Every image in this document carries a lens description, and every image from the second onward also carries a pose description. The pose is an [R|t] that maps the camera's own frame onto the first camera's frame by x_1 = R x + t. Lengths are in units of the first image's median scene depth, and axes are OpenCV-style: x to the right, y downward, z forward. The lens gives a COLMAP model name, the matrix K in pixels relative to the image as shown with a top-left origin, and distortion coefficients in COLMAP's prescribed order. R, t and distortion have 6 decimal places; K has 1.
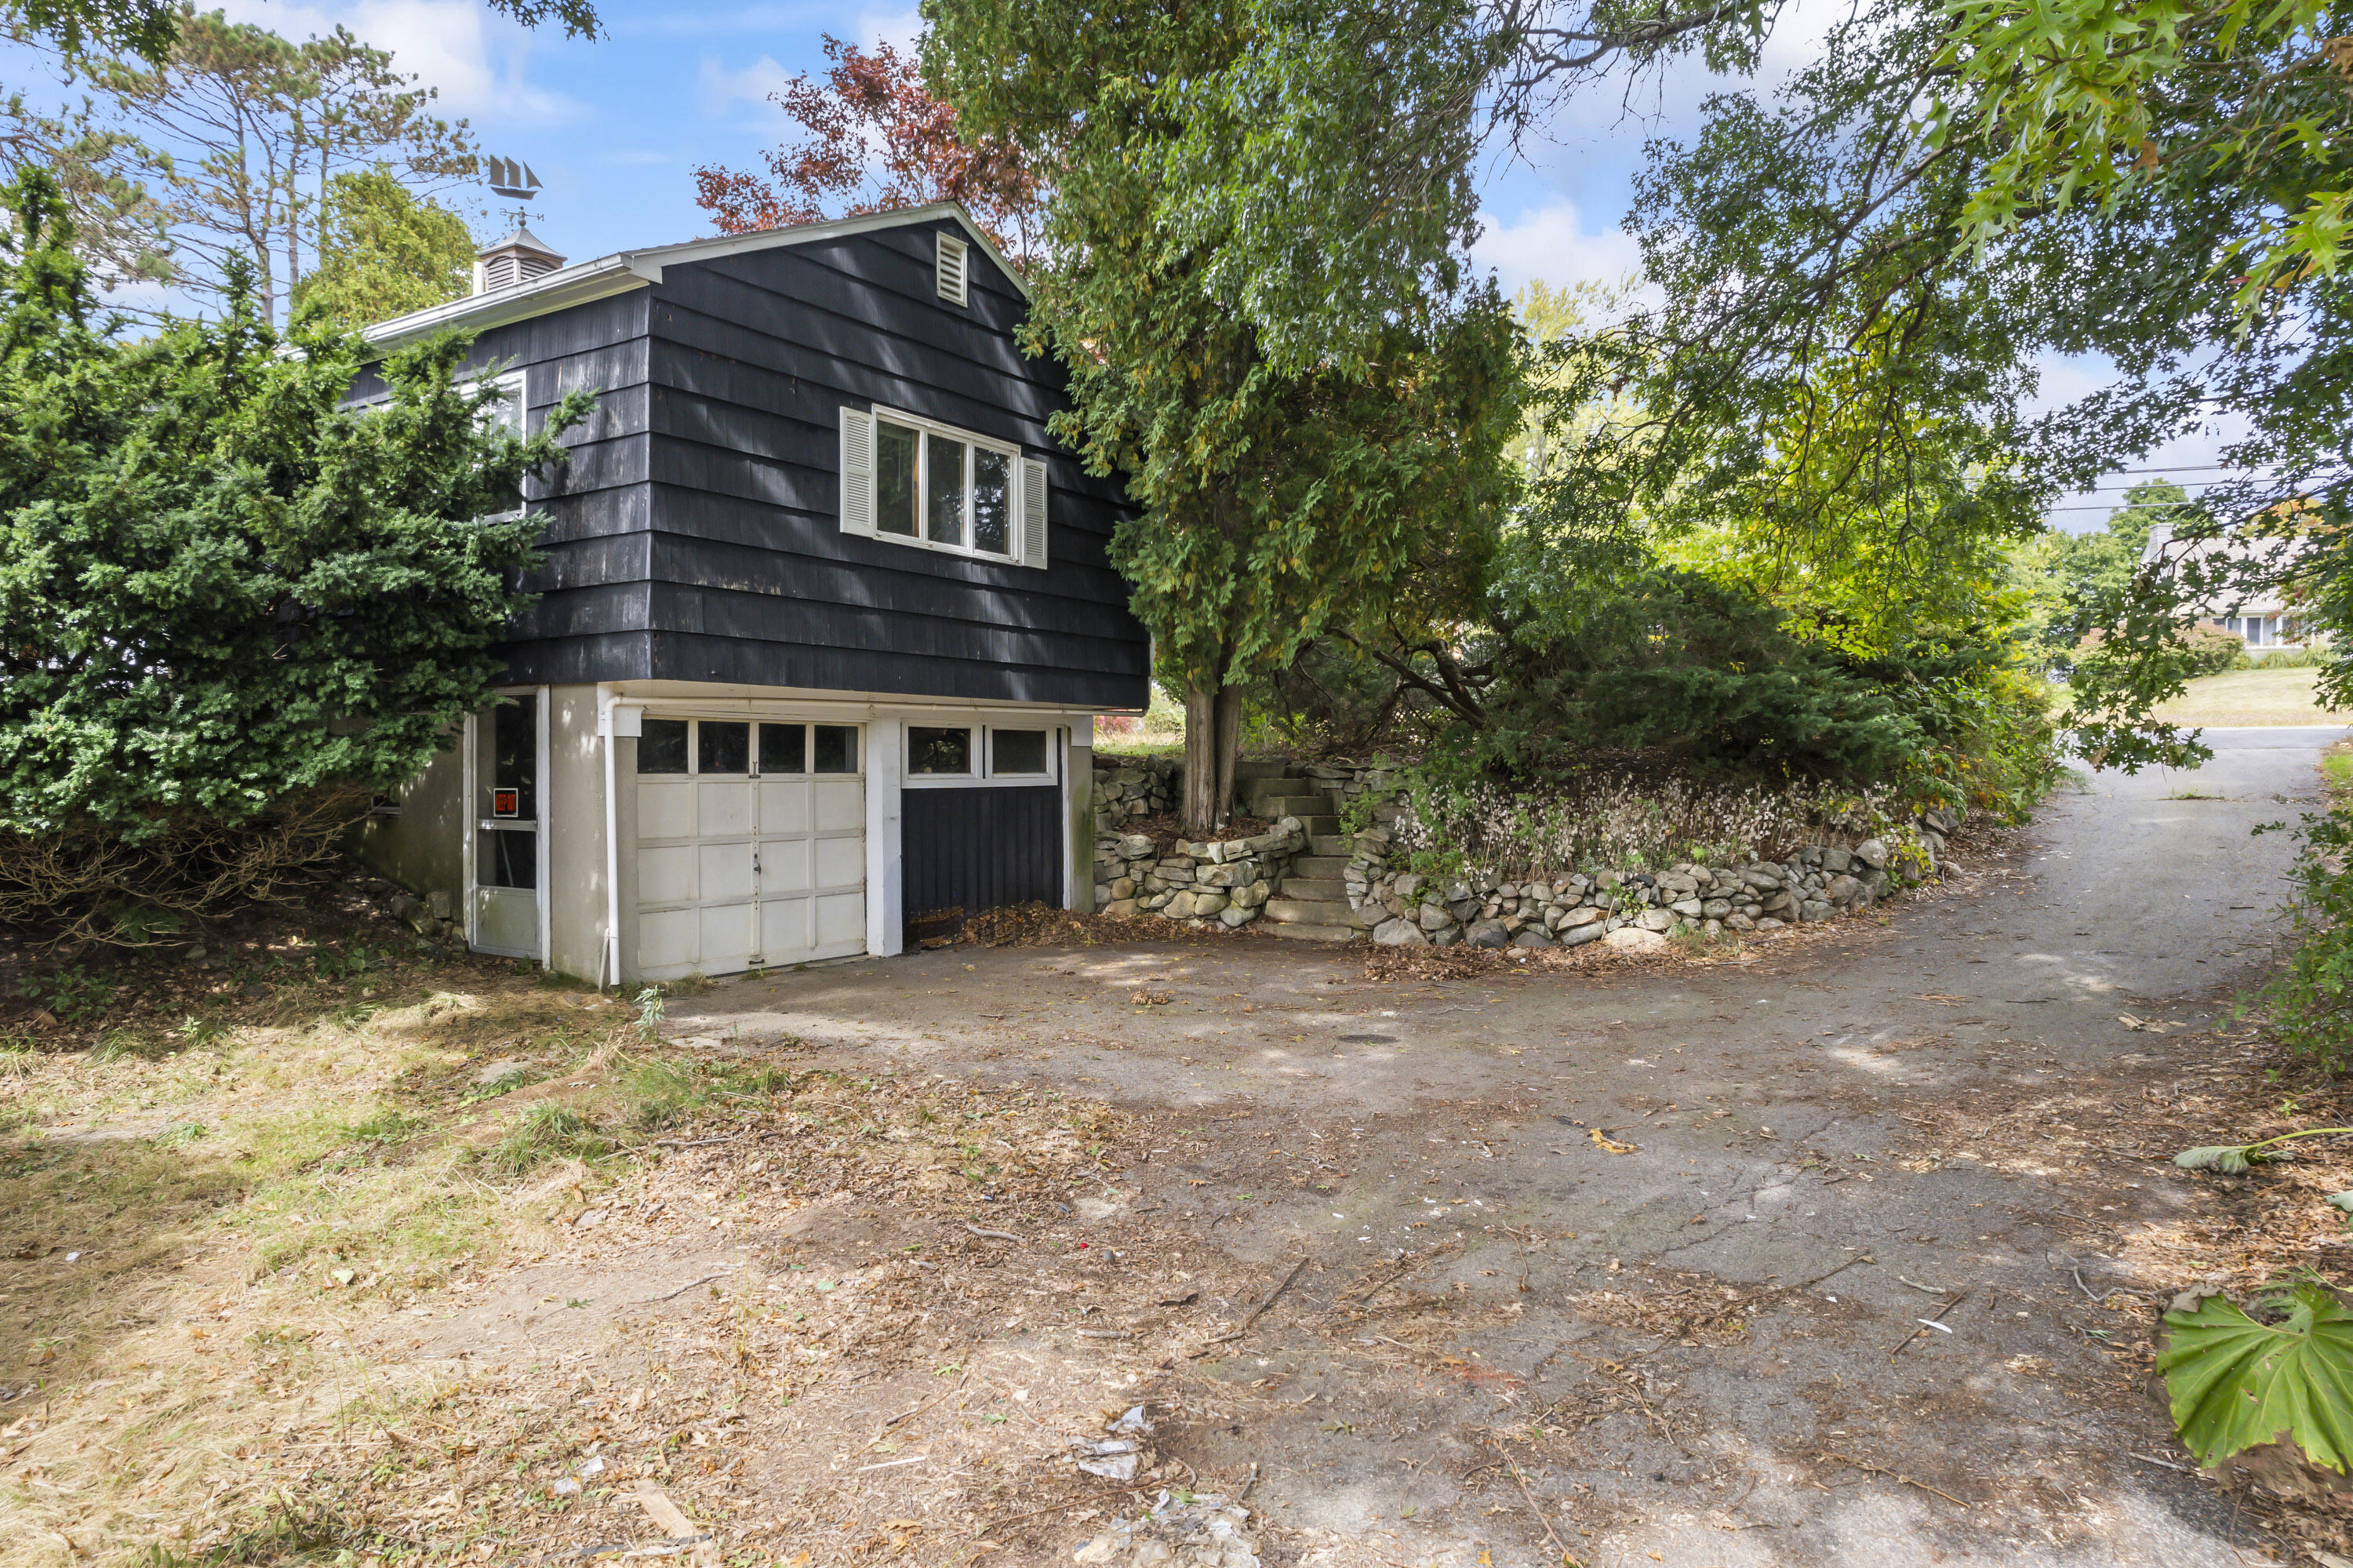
lens RADIAL K [[1526.8, 0, 1207.1], [0, 1526.8, 784.2], [0, 0, 1]] dist [-0.041459, 0.000814]
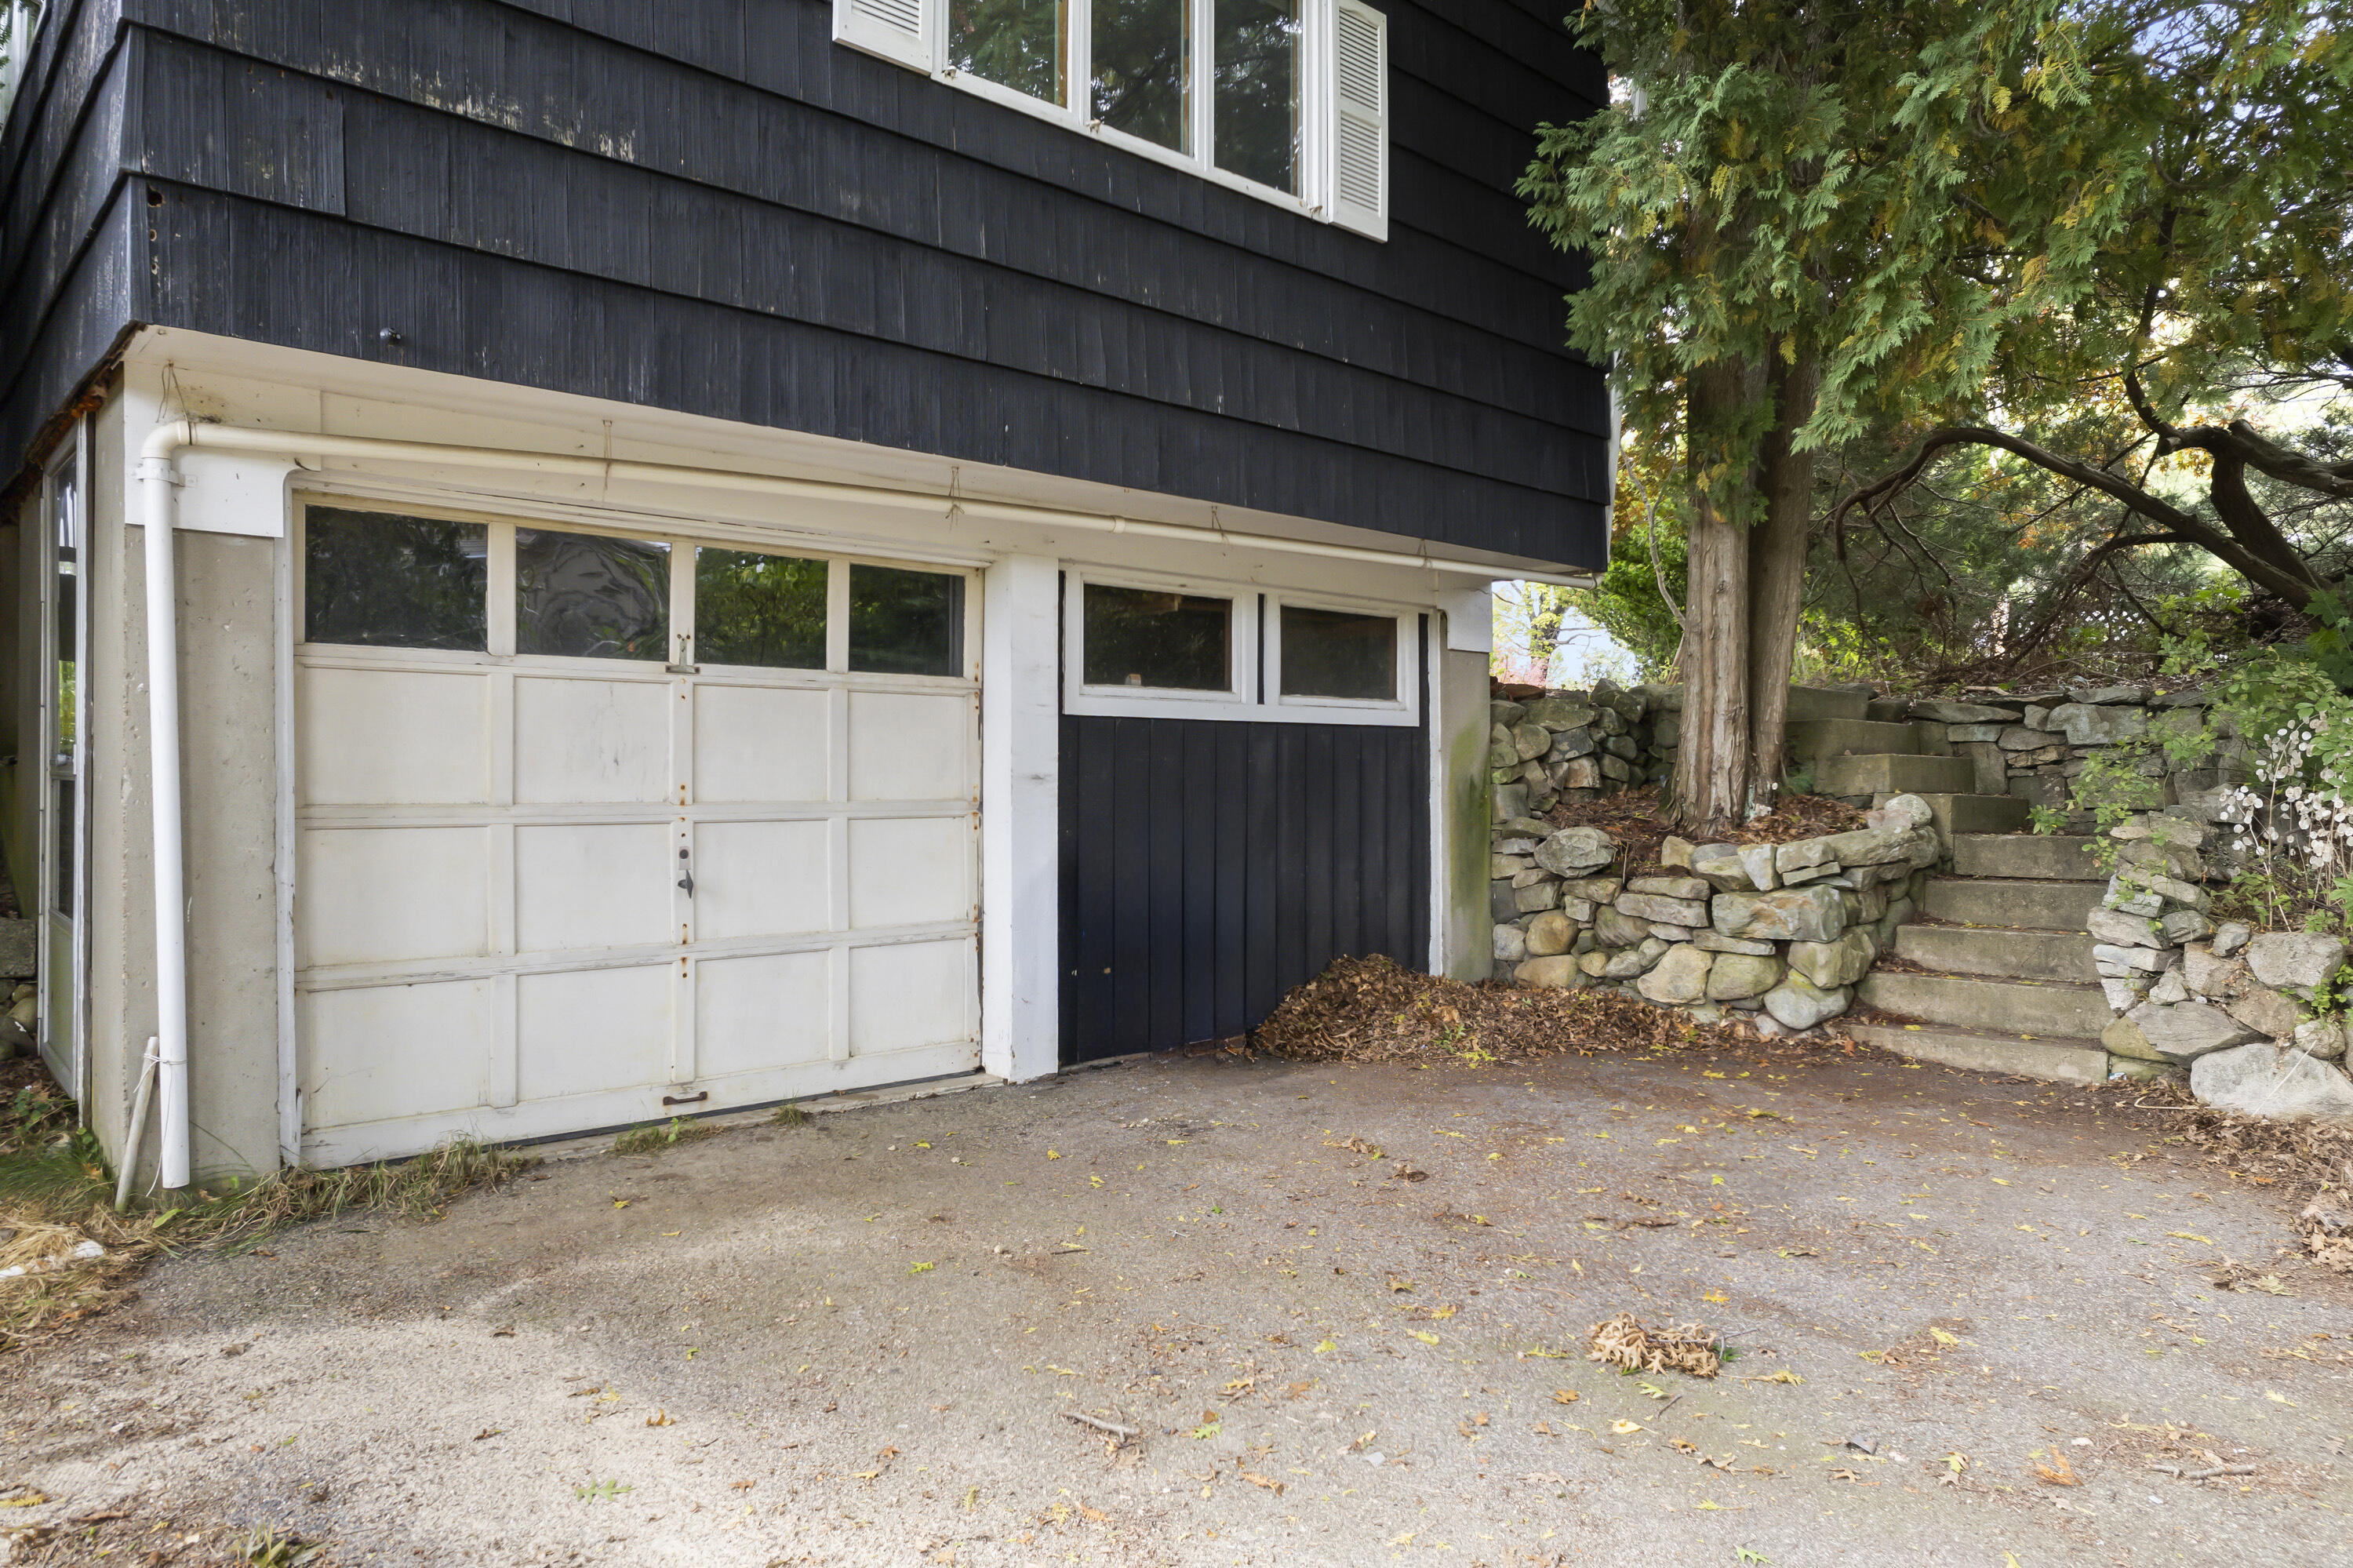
lens RADIAL K [[1526.8, 0, 1207.1], [0, 1526.8, 784.2], [0, 0, 1]] dist [-0.041459, 0.000814]
pose [[0.963784, 0.006973, -0.266593, -0.033954], [-0.008048, 0.999963, -0.002943, 0.023855], [0.266562, 0.004982, 0.963805, 0.540266]]
